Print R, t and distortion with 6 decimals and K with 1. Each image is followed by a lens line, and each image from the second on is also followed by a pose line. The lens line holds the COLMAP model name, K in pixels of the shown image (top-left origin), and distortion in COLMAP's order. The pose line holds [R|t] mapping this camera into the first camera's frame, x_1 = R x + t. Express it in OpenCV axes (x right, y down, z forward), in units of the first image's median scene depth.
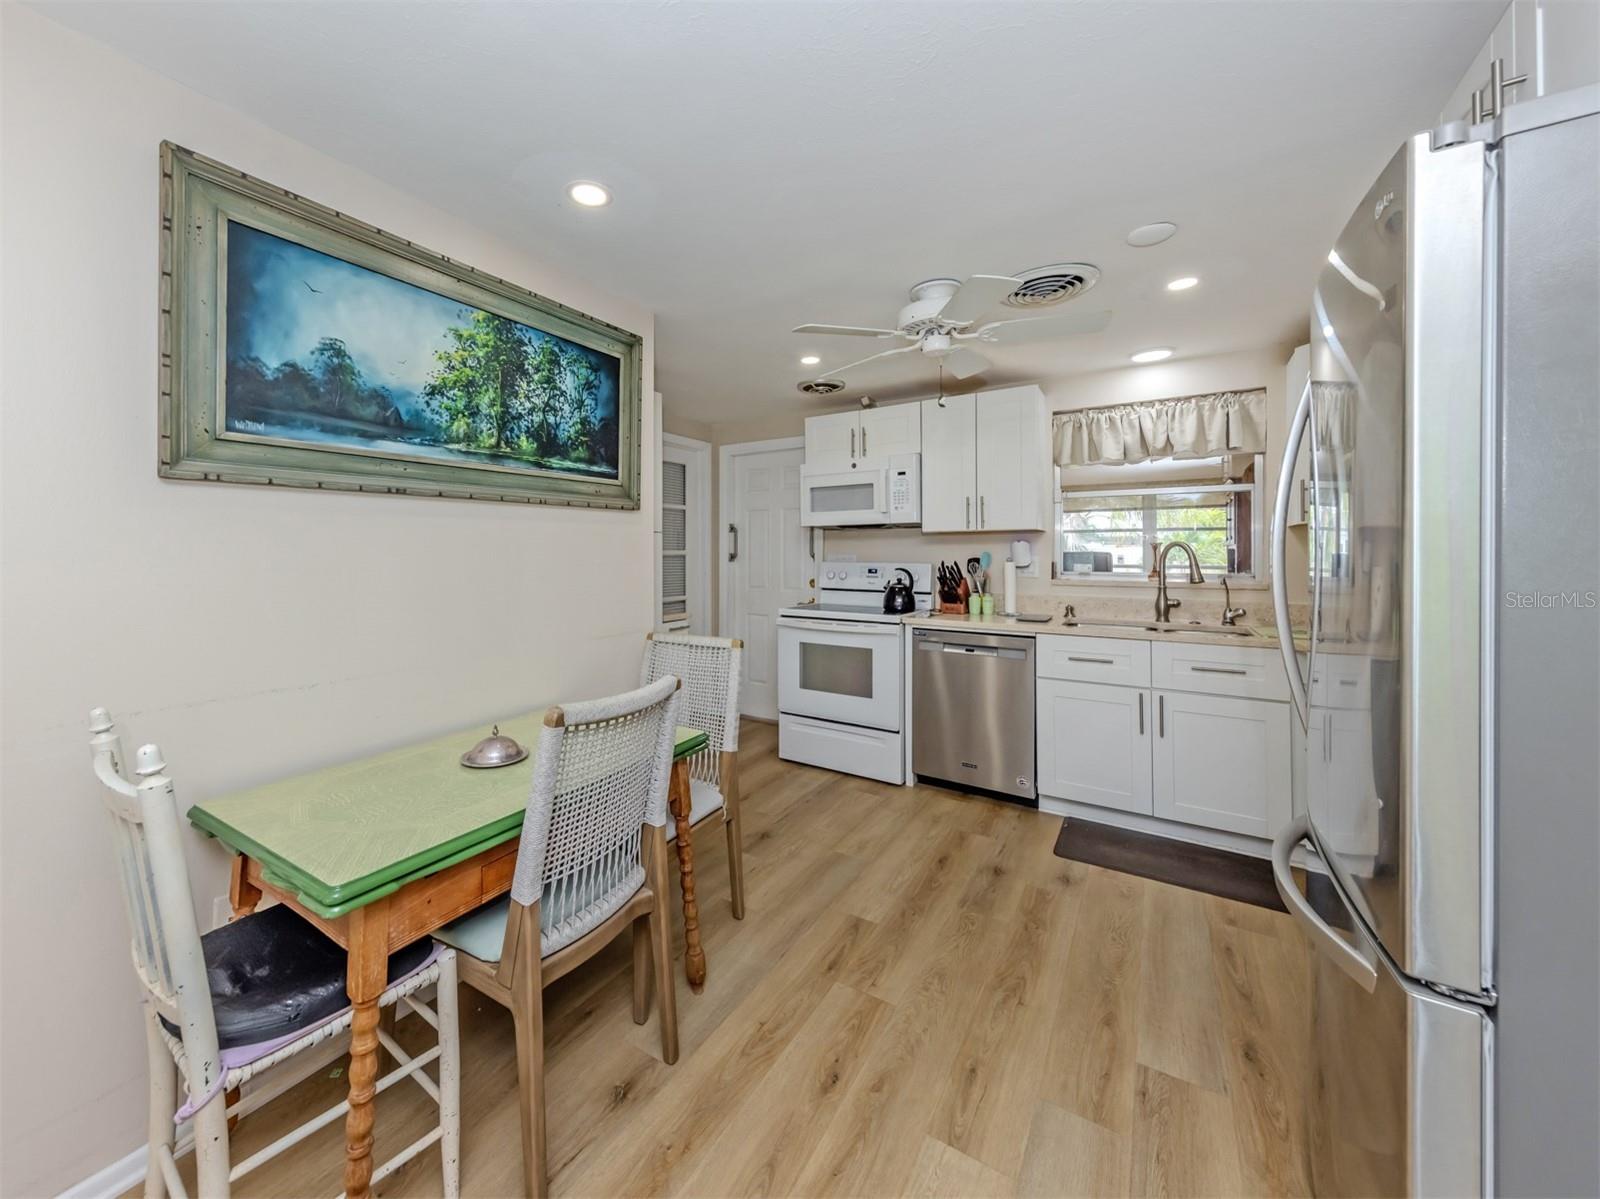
lens RADIAL K [[624.4, 0, 733.8], [0, 624.4, 549.4], [0, 0, 1]] dist [0.004755, 0.000370]
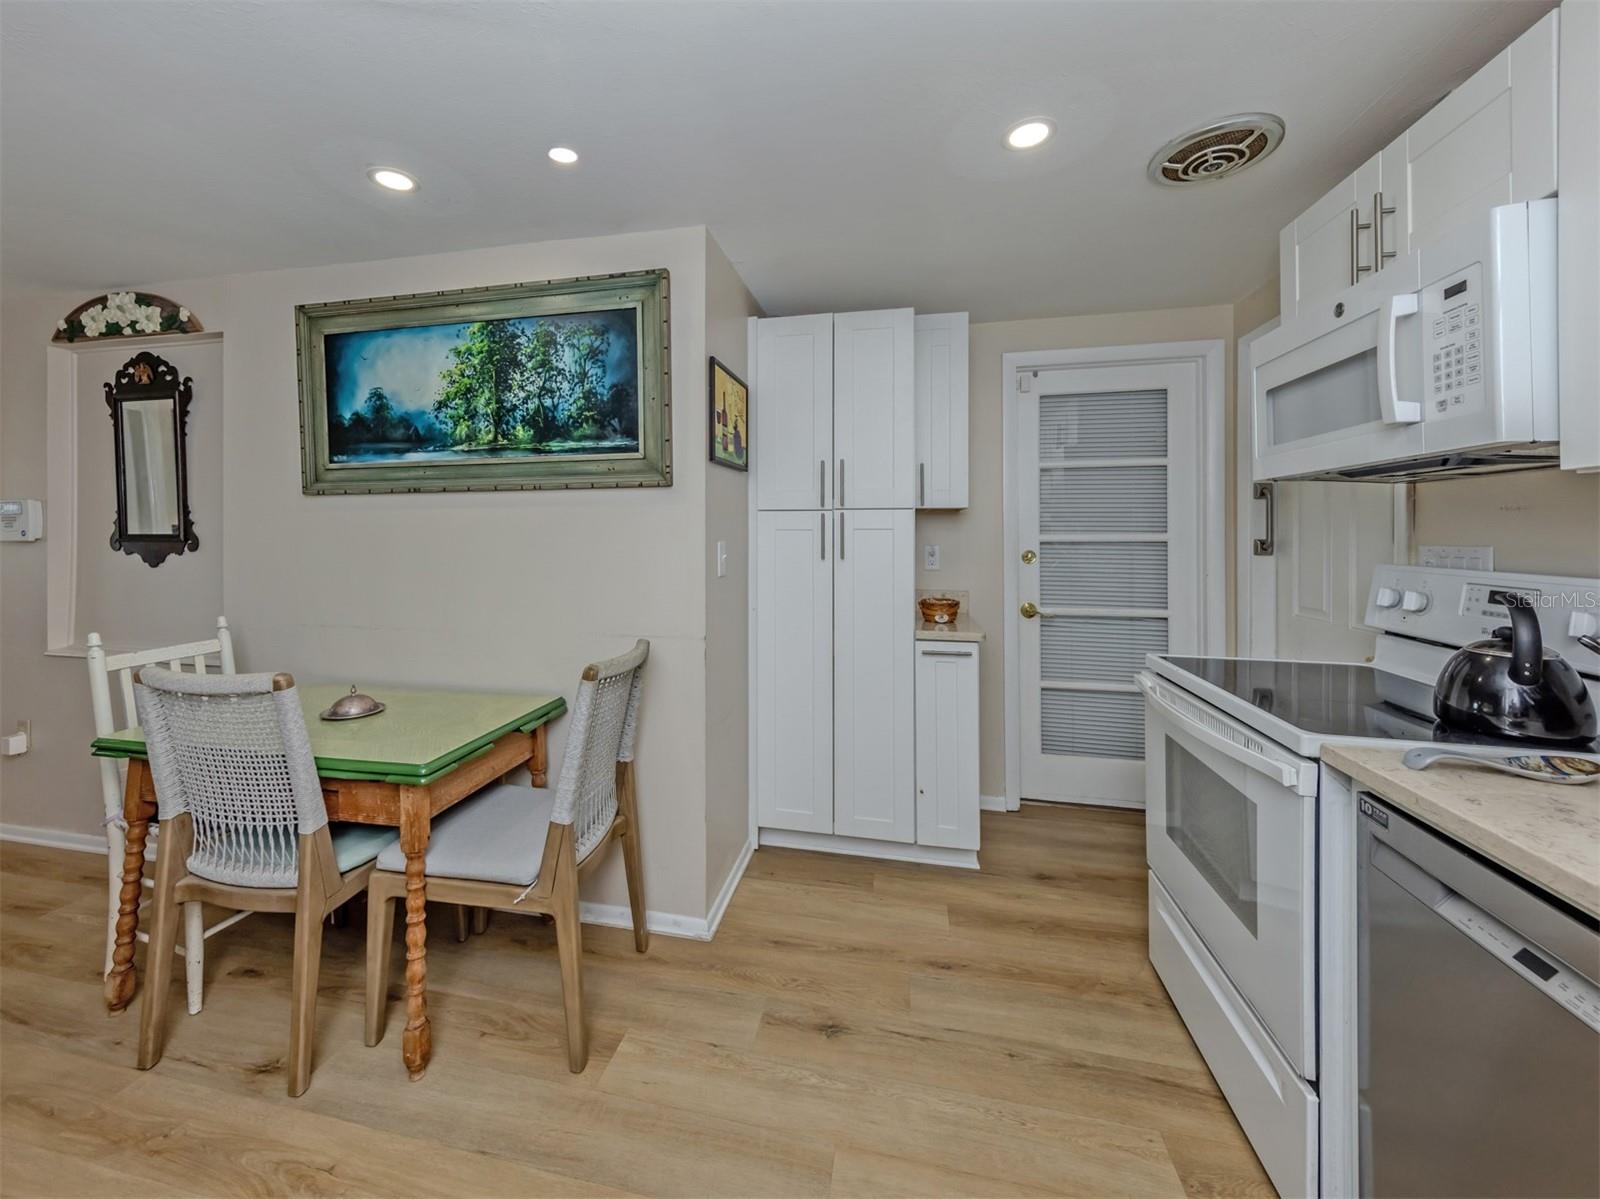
lens RADIAL K [[624.4, 0, 785.7], [0, 624.4, 533.4], [0, 0, 1]] dist [0.004755, 0.000370]
pose [[0.363931, 0.001574, -0.931425, 0.756832], [0.003258, 0.999990, 0.002963, -0.004258], [0.931420, -0.004113, 0.363923, 0.989698]]
